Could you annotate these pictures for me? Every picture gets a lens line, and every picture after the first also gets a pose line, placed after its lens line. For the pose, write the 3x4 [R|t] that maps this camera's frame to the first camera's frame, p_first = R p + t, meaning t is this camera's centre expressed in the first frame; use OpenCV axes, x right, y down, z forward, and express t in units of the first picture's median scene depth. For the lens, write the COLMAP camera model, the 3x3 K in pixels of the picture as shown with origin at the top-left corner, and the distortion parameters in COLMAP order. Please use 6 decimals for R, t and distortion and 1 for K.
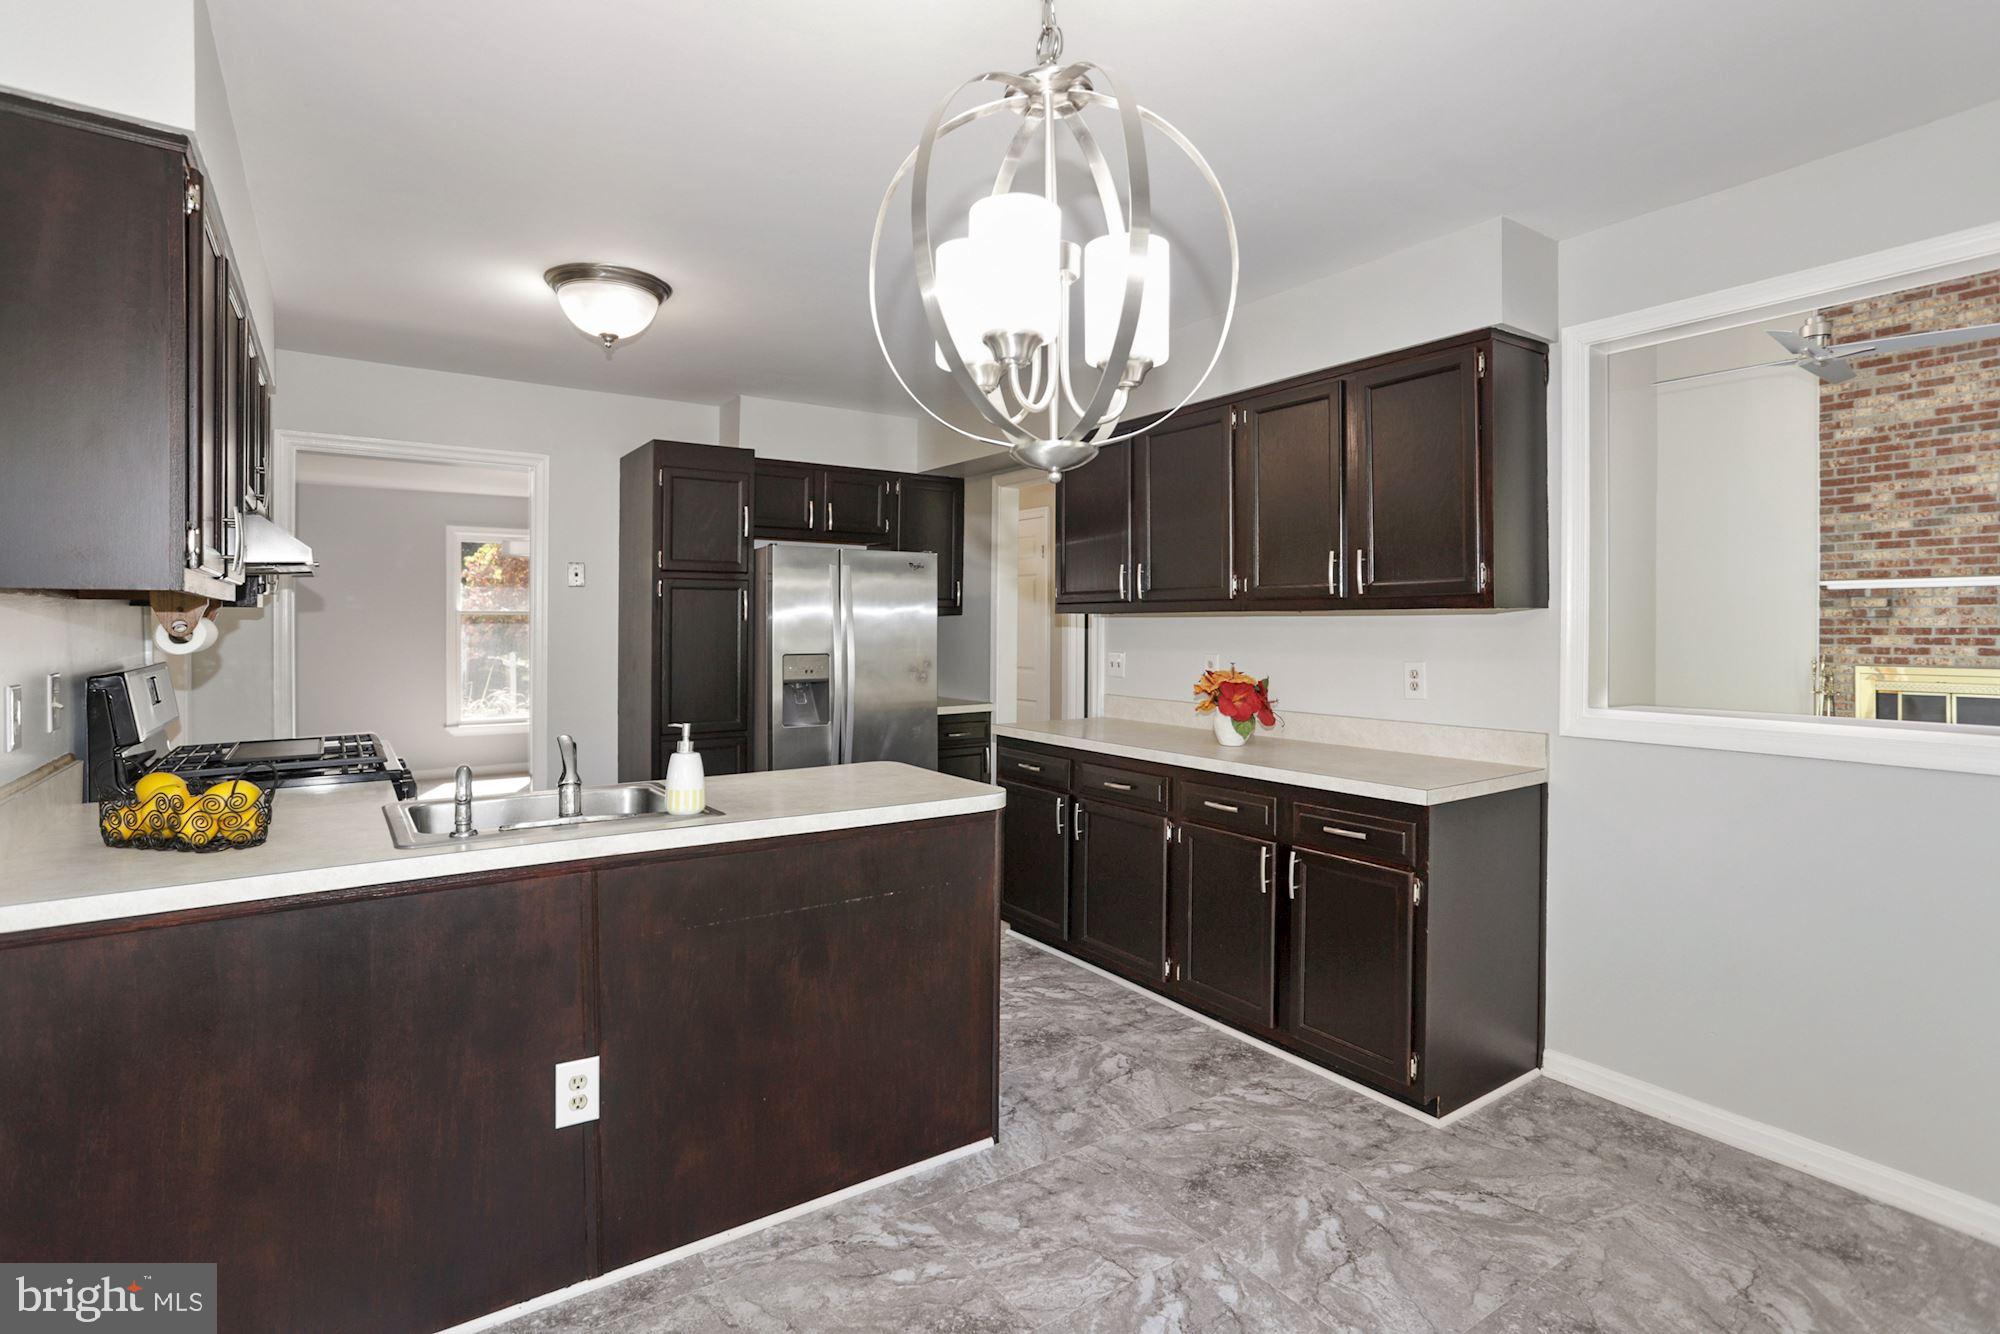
lens RADIAL K [[974.0, 0, 1008.4], [0, 974.0, 631.5], [0, 0, 1]] dist [-0.003105, 0.006373]
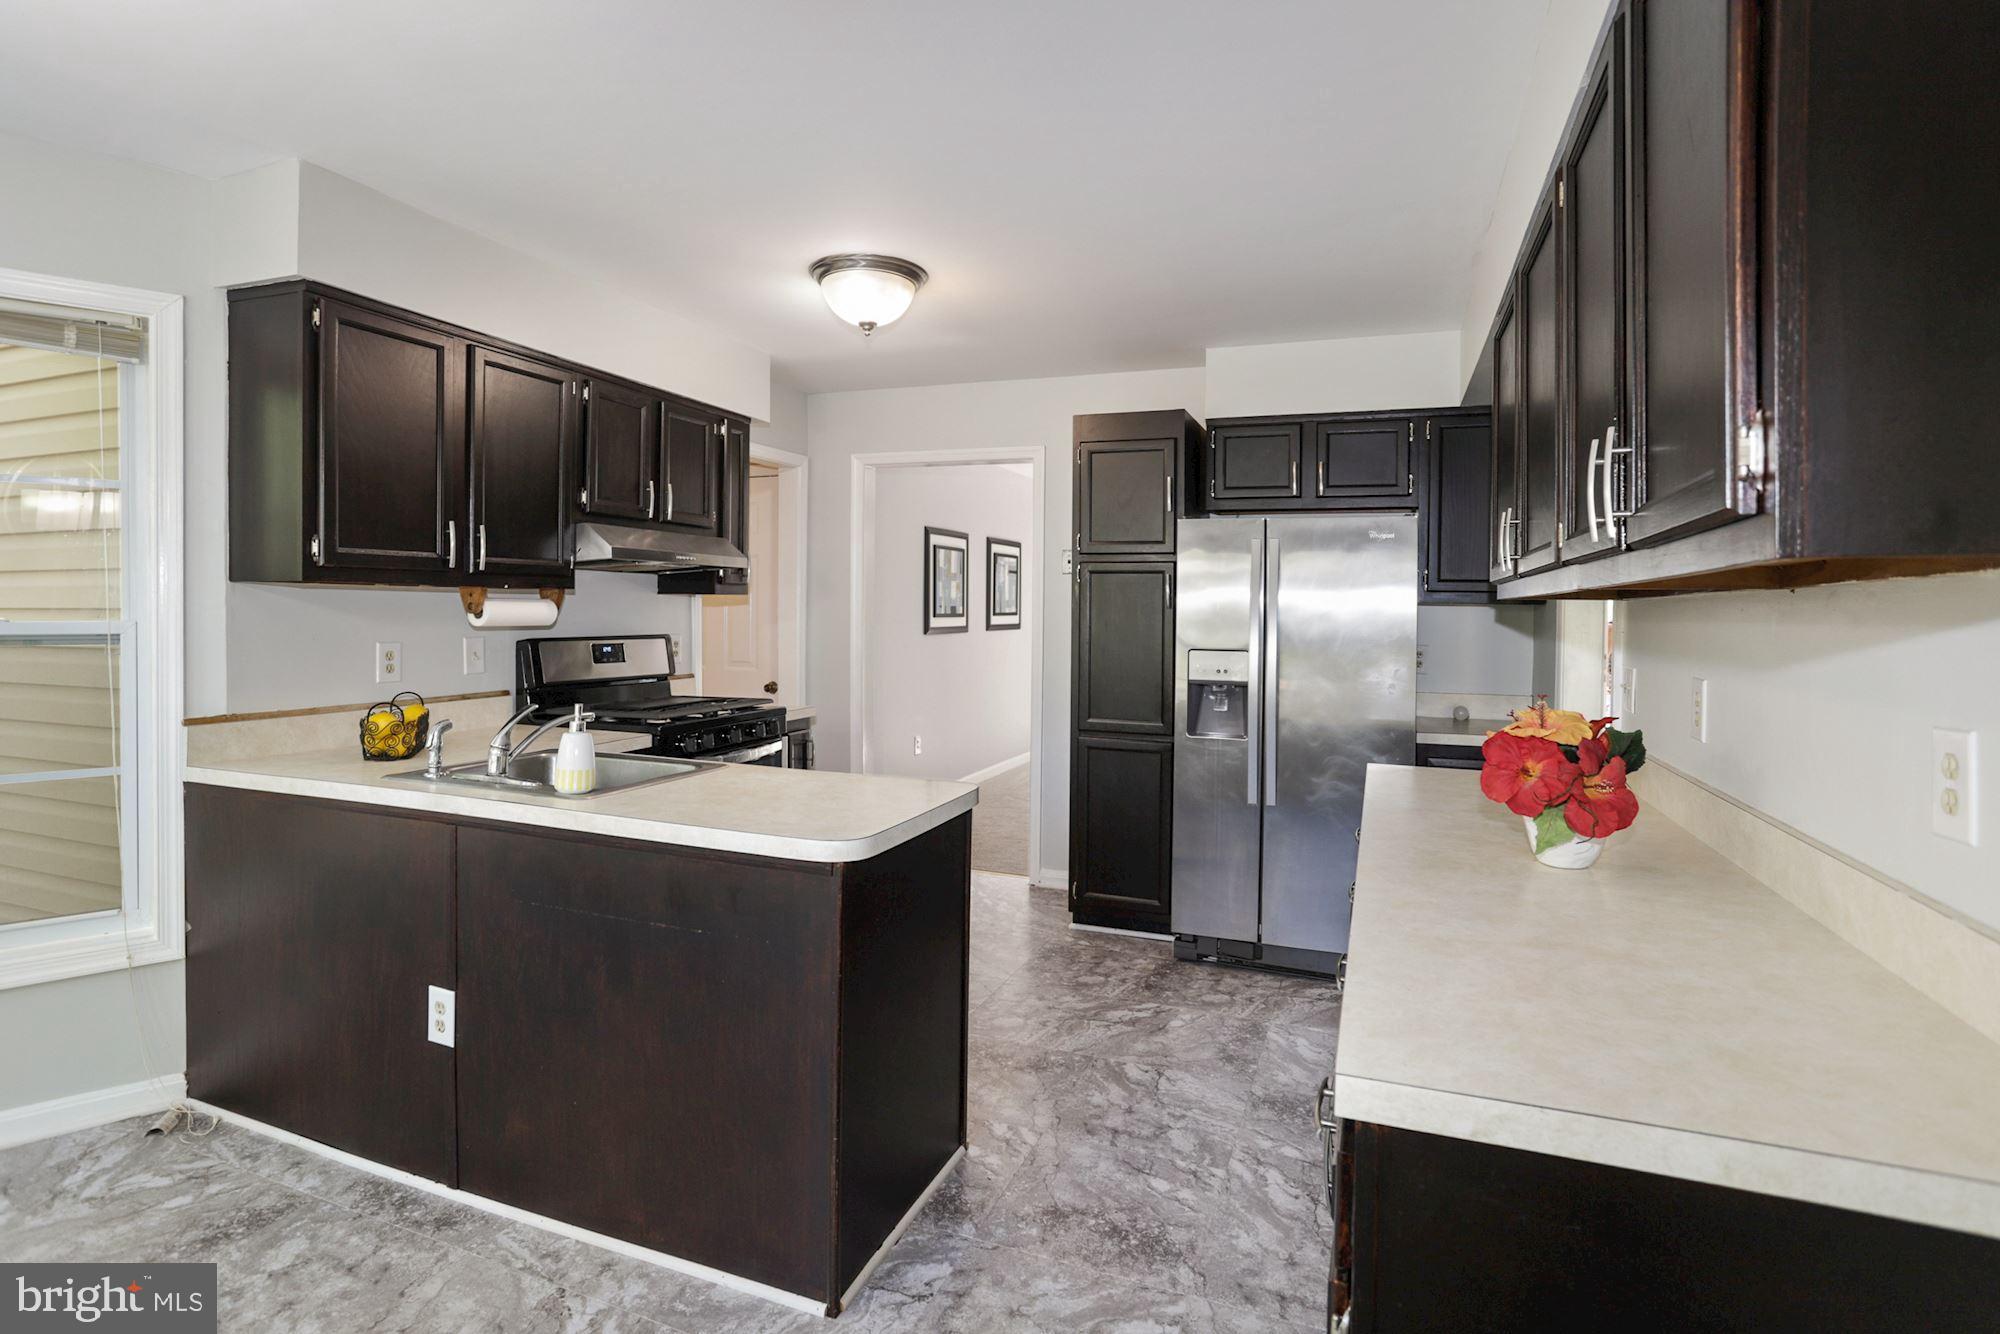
lens RADIAL K [[974.0, 0, 947.1], [0, 974.0, 623.8], [0, 0, 1]] dist [-0.003105, 0.006373]
pose [[0.562801, 0.019027, -0.826373, 0.517532], [-0.017006, 0.999790, 0.011438, -0.003951], [0.826417, 0.007616, 0.563006, 0.536379]]
